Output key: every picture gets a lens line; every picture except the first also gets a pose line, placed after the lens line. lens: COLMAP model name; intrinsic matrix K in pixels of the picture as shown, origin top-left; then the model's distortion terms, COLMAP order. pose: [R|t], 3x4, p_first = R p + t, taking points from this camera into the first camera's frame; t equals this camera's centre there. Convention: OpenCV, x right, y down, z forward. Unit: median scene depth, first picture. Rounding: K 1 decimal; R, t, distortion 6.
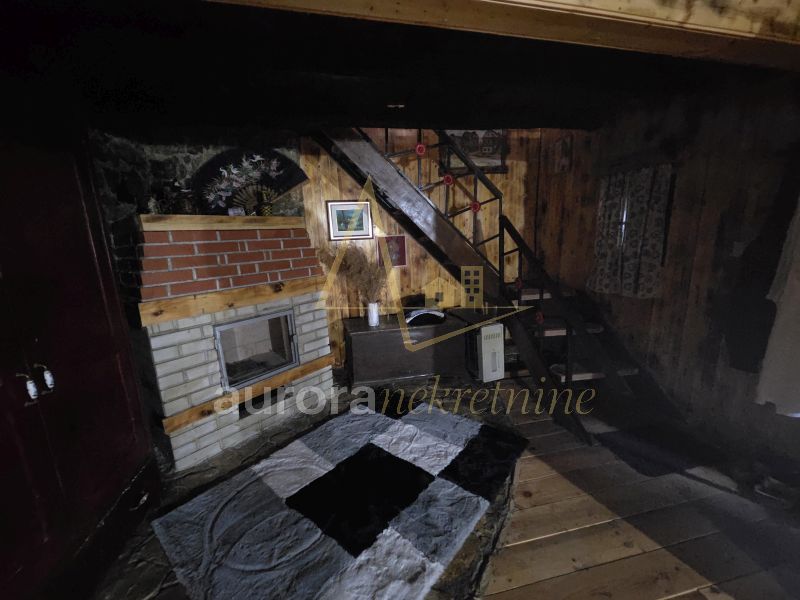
lens RADIAL K [[329.6, 0, 398.1], [0, 329.6, 301.1], [0, 0, 1]] dist [0.003593, 0.000441]
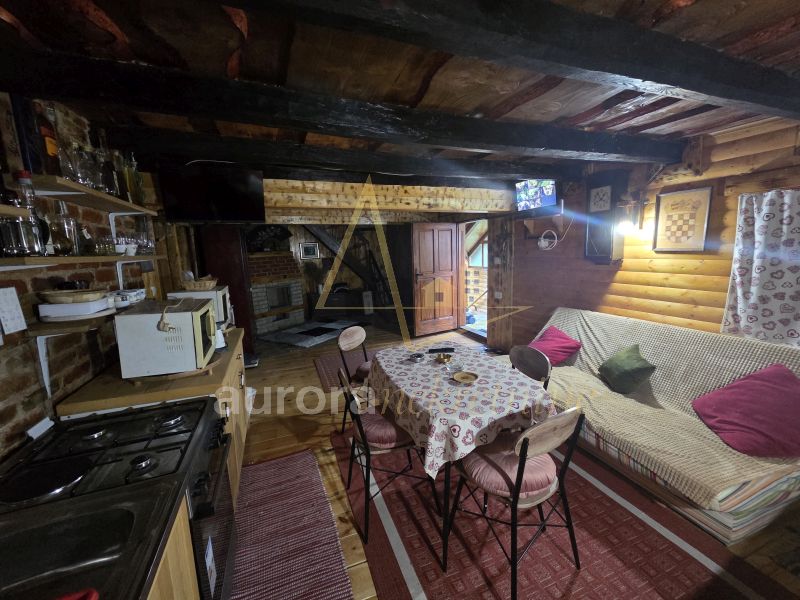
lens RADIAL K [[329.6, 0, 398.1], [0, 329.6, 301.1], [0, 0, 1]] dist [0.003593, 0.000441]
pose [[0.989171, -0.024242, 0.144751, 0.154821], [0.030455, 0.998701, -0.040859, 0.272981], [-0.143572, 0.044825, 0.988624, -1.671229]]
